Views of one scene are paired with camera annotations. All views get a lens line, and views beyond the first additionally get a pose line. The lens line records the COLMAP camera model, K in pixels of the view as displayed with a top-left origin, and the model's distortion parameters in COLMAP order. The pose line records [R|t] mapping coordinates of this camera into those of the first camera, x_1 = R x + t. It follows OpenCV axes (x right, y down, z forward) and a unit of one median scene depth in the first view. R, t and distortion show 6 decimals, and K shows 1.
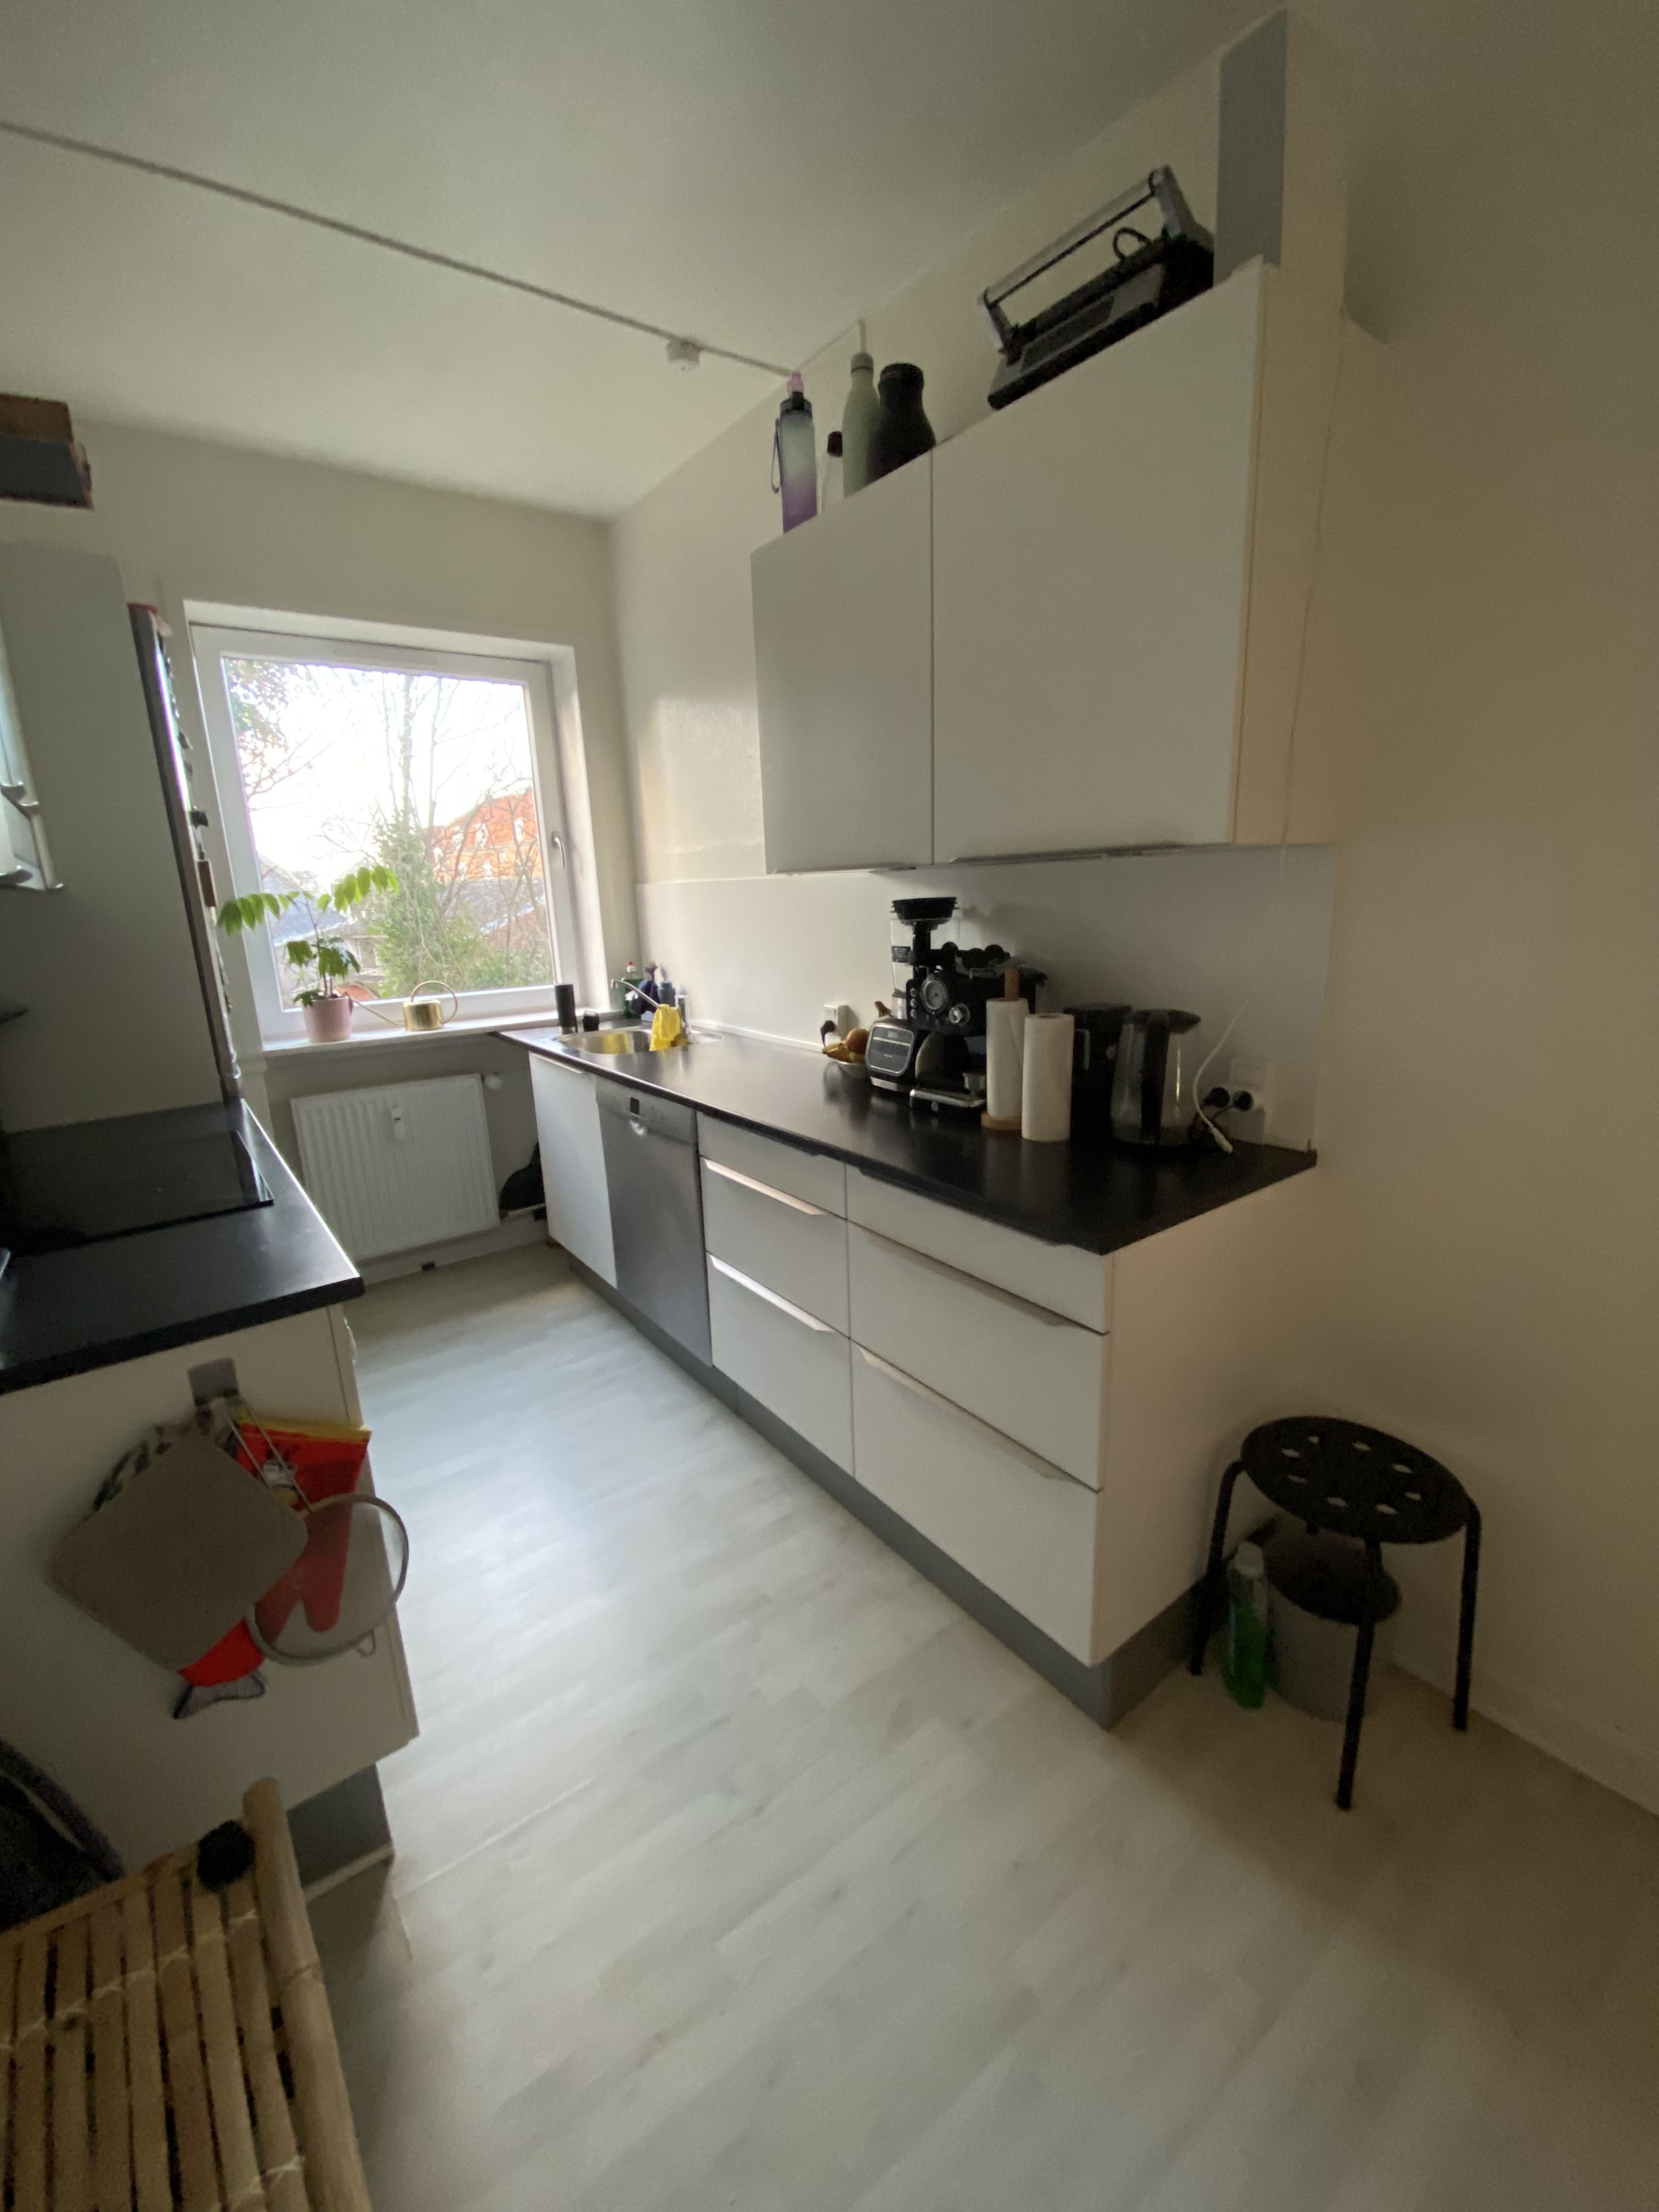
lens RADIAL K [[897.5, 0, 829.5], [0, 897.5, 1106.0], [0, 0, 1]] dist [0.012954, -0.015980]
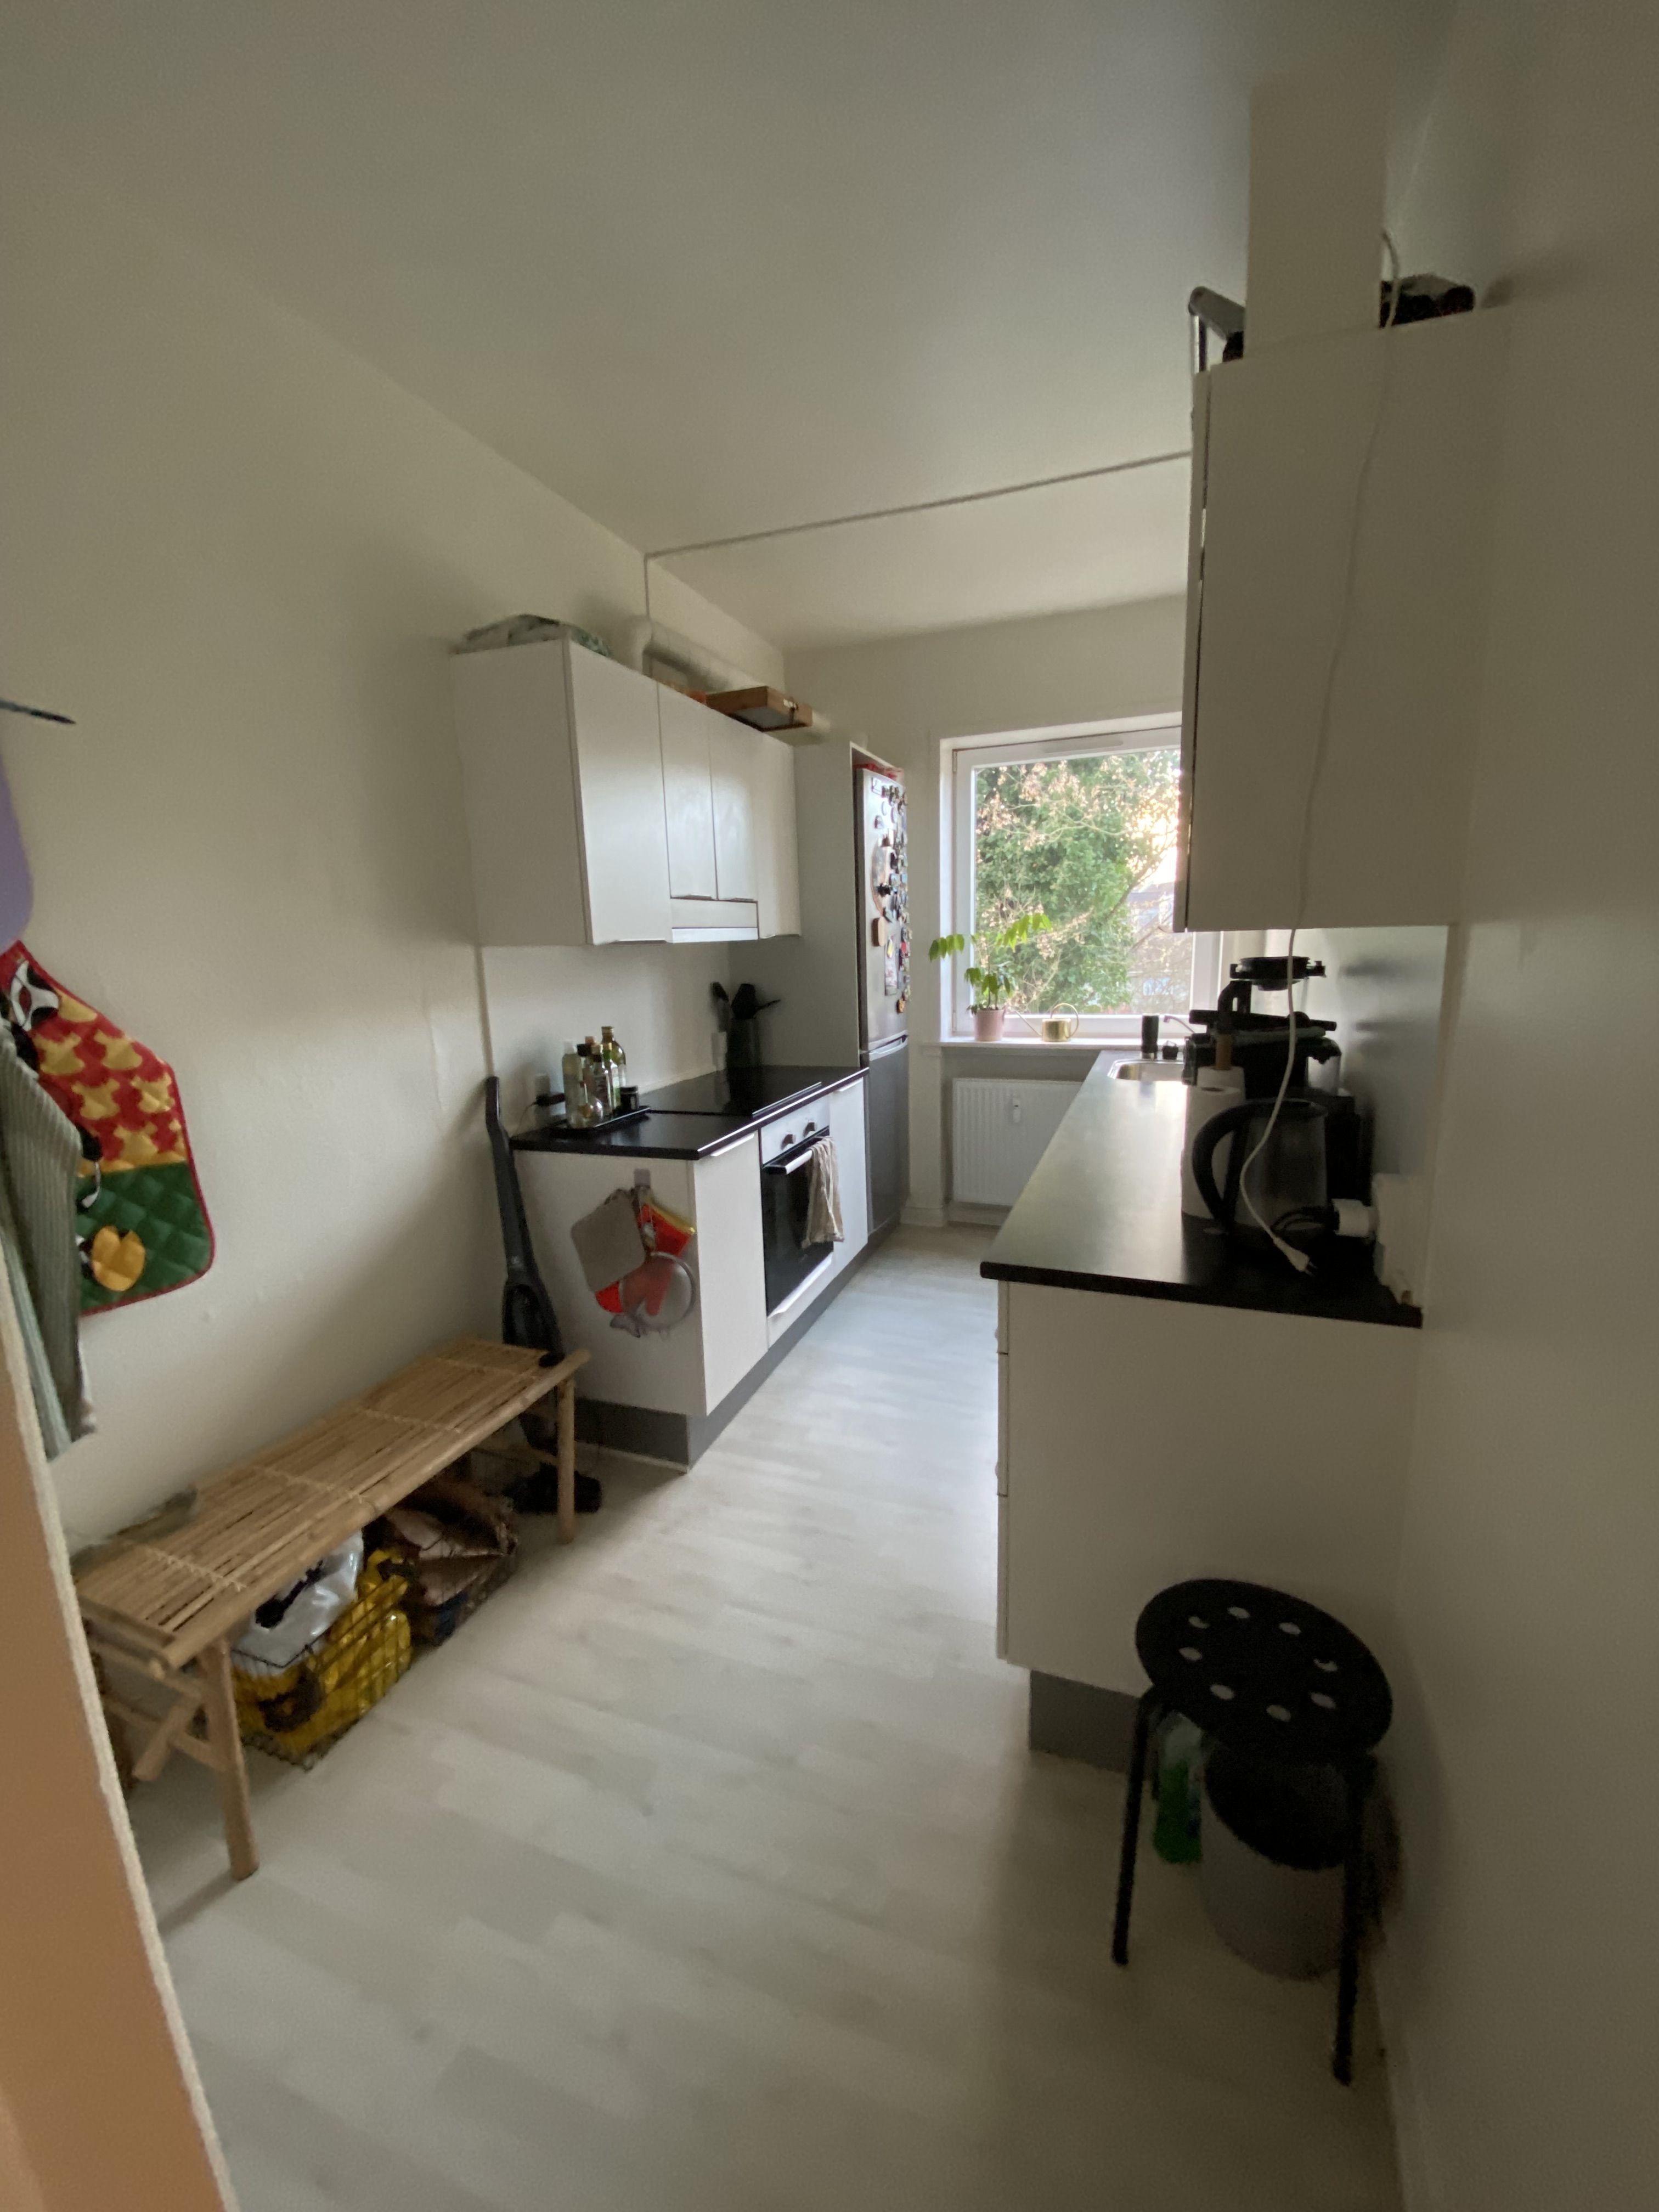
lens RADIAL K [[897.5, 0, 829.5], [0, 897.5, 1106.0], [0, 0, 1]] dist [0.012954, -0.015980]
pose [[0.530285, 0.175687, -0.829417, 0.468995], [-0.188671, 0.978216, 0.086580, -0.049303], [0.826560, 0.110574, 0.551880, 0.065217]]
